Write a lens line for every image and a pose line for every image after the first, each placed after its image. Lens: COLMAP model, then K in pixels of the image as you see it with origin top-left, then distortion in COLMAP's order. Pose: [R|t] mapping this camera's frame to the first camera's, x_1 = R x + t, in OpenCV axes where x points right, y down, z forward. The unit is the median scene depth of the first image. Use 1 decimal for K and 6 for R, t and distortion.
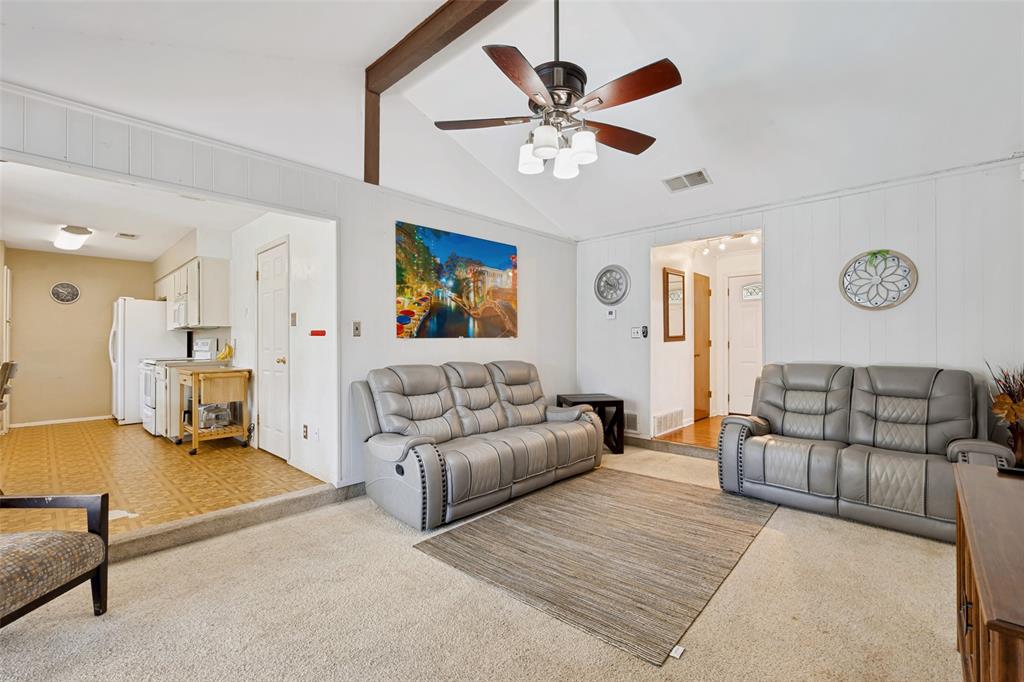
lens RADIAL K [[440.1, 0, 512.0], [0, 440.1, 341.0], [0, 0, 1]] dist [-0.000531, -0.000046]
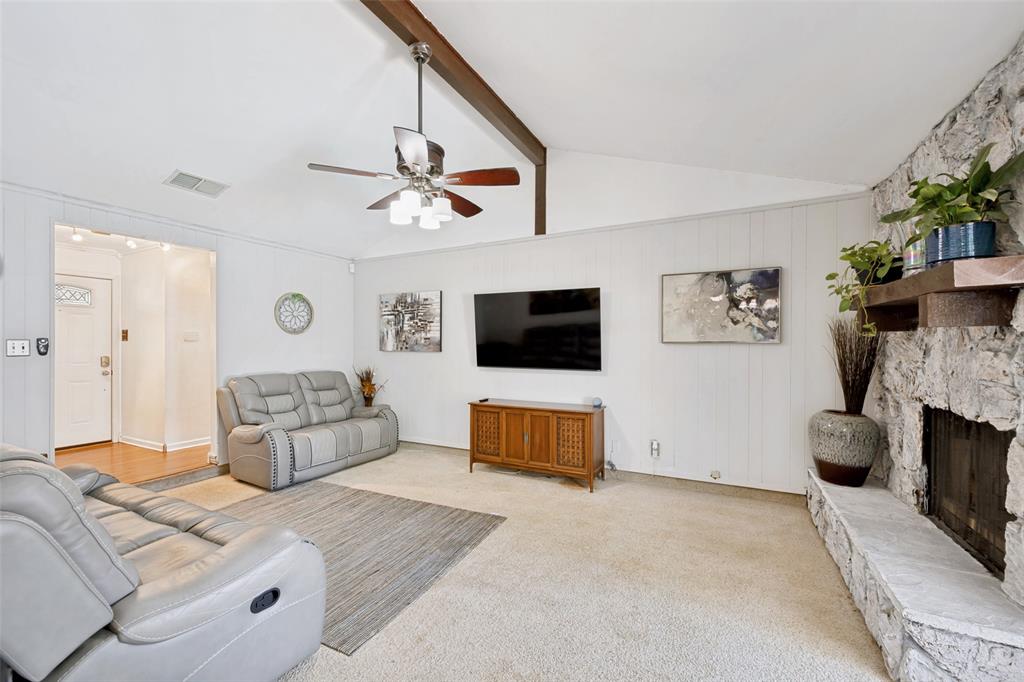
lens RADIAL K [[414.7, 0, 518.8], [0, 414.7, 344.6], [0, 0, 1]] dist [-0.000116, -0.000074]
pose [[-0.285595, 0.004591, 0.958339, -0.661292], [0.001075, 0.999989, -0.004471, -0.026592], [-0.958350, -0.000247, -0.285597, 0.642799]]
